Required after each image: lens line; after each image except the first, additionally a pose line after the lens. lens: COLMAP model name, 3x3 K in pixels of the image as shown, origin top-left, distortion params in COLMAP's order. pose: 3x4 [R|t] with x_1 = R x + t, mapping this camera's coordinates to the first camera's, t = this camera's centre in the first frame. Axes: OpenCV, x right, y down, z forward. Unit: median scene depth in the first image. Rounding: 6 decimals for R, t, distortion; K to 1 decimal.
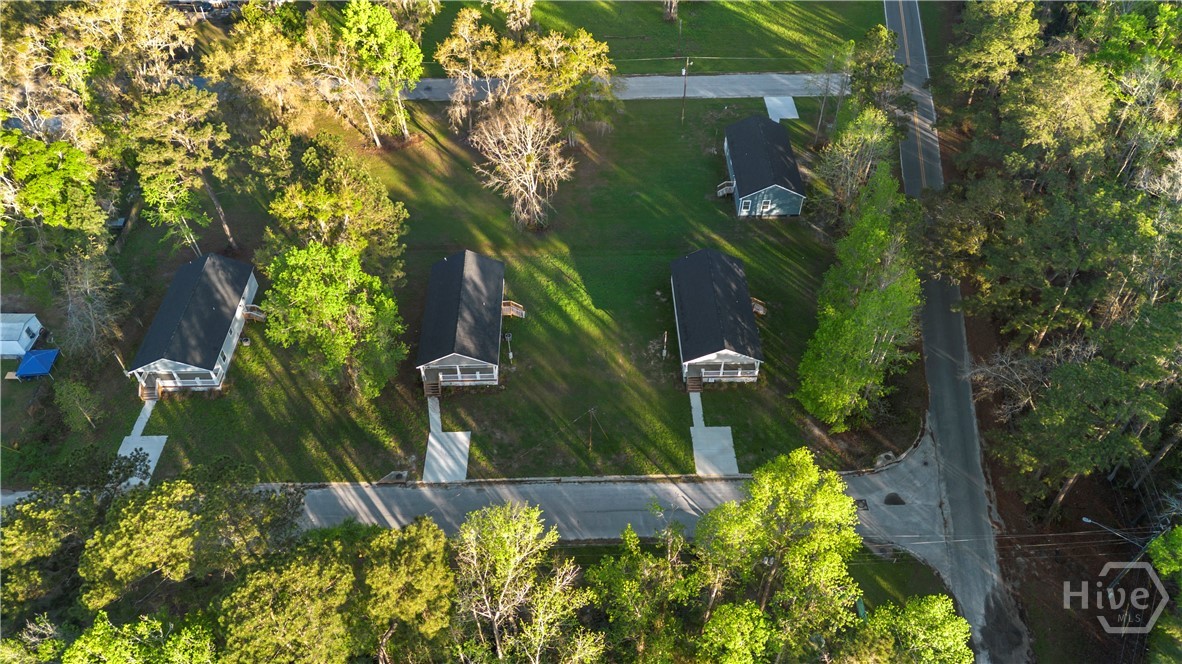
lens RADIAL K [[831.3, 0, 591.0], [0, 831.3, 332.0], [0, 0, 1]] dist [0.077763, -0.073116]
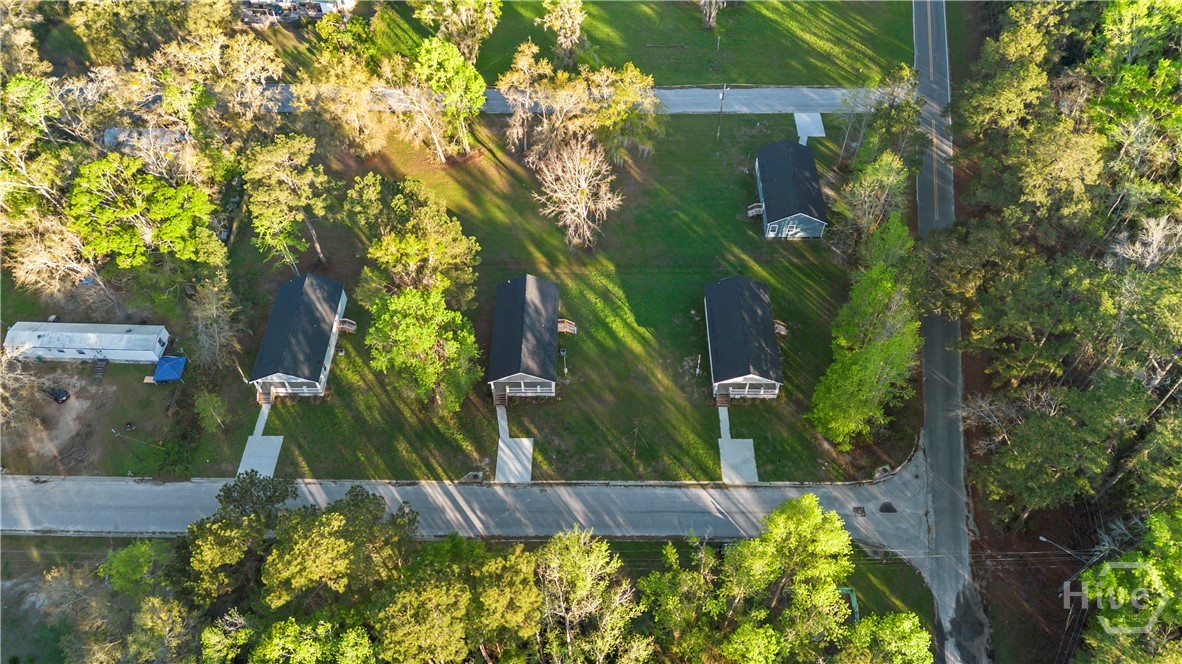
lens RADIAL K [[831.3, 0, 591.0], [0, 831.3, 332.0], [0, 0, 1]] dist [0.077763, -0.073116]
pose [[0.999543, 0.019882, -0.022791, -0.036737], [-0.017499, 0.994797, 0.100364, -0.147715], [0.024668, -0.099919, 0.994690, -0.161896]]
